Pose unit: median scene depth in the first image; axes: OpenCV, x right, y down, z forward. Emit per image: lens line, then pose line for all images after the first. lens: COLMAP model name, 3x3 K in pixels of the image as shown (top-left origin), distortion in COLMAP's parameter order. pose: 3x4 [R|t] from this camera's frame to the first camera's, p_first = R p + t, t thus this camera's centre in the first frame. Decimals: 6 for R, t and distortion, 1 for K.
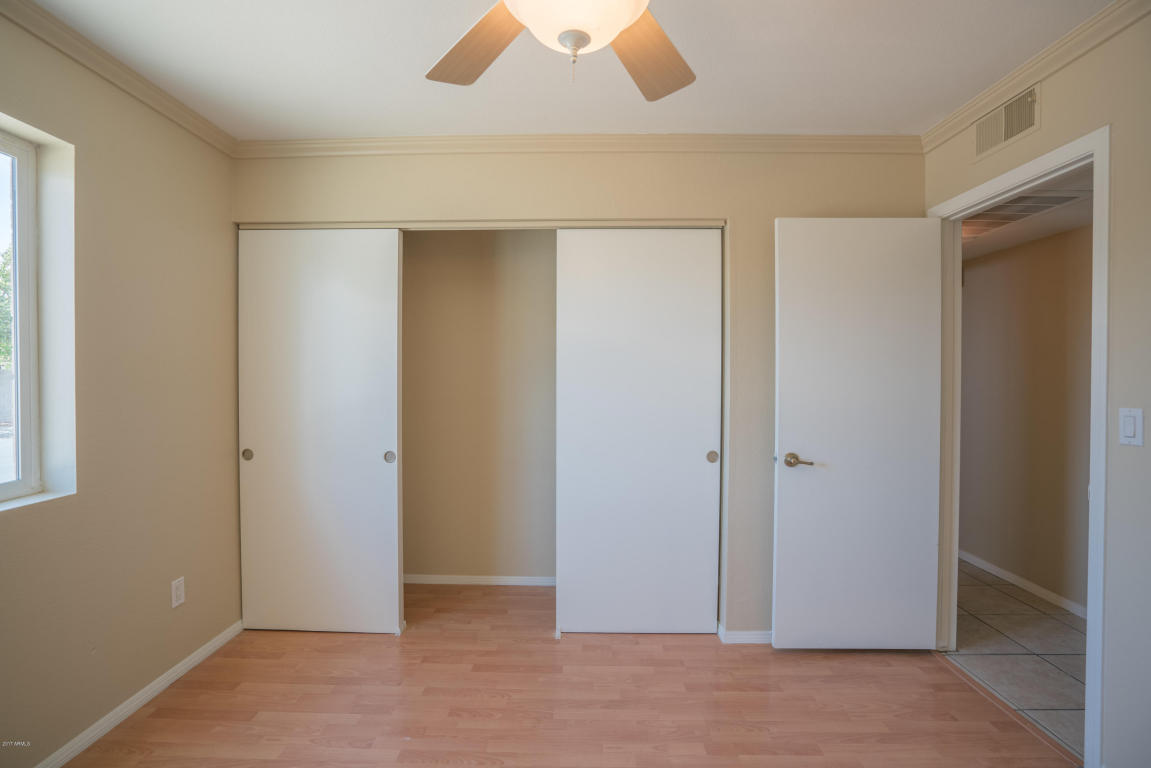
lens RADIAL K [[541.2, 0, 566.1], [0, 541.2, 382.7], [0, 0, 1]] dist [-0.018891, 0.000221]
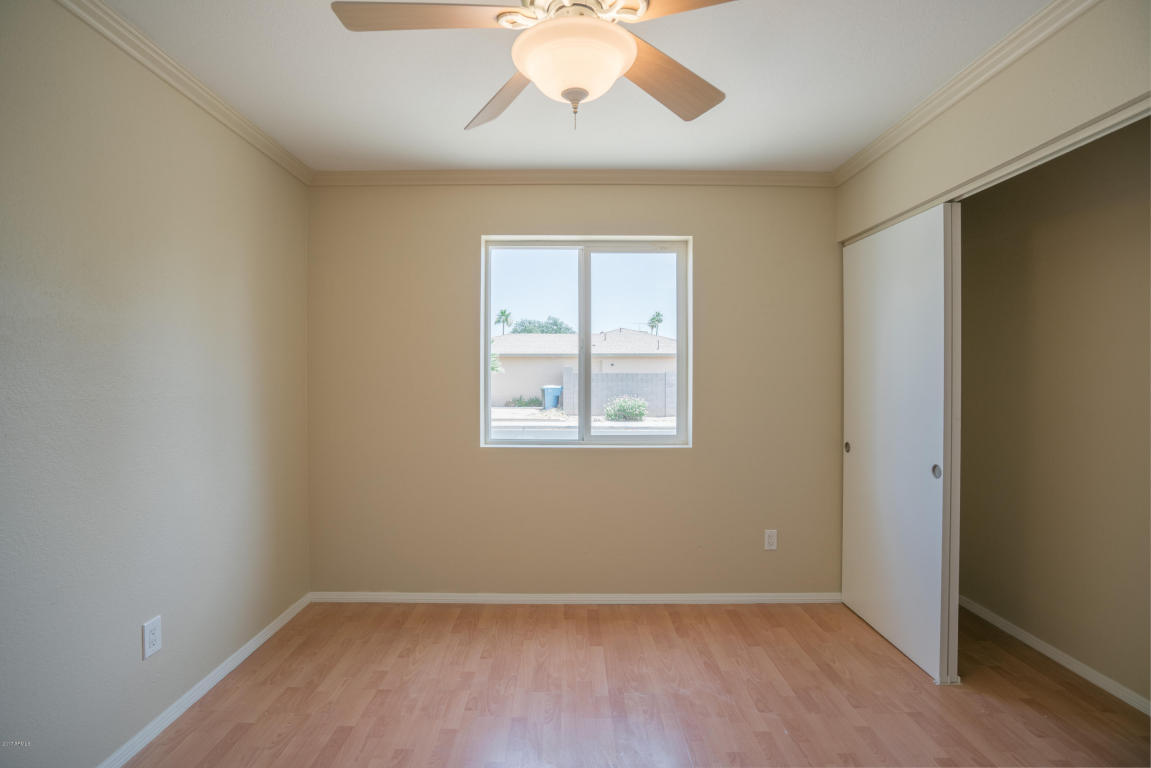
lens RADIAL K [[541.2, 0, 572.0], [0, 541.2, 382.9], [0, 0, 1]] dist [-0.018891, 0.000221]
pose [[0.027902, 0.011733, -0.999542, 0.568540], [-0.018853, 0.999759, 0.011210, -0.001003], [0.999433, 0.018532, 0.028116, 0.449502]]
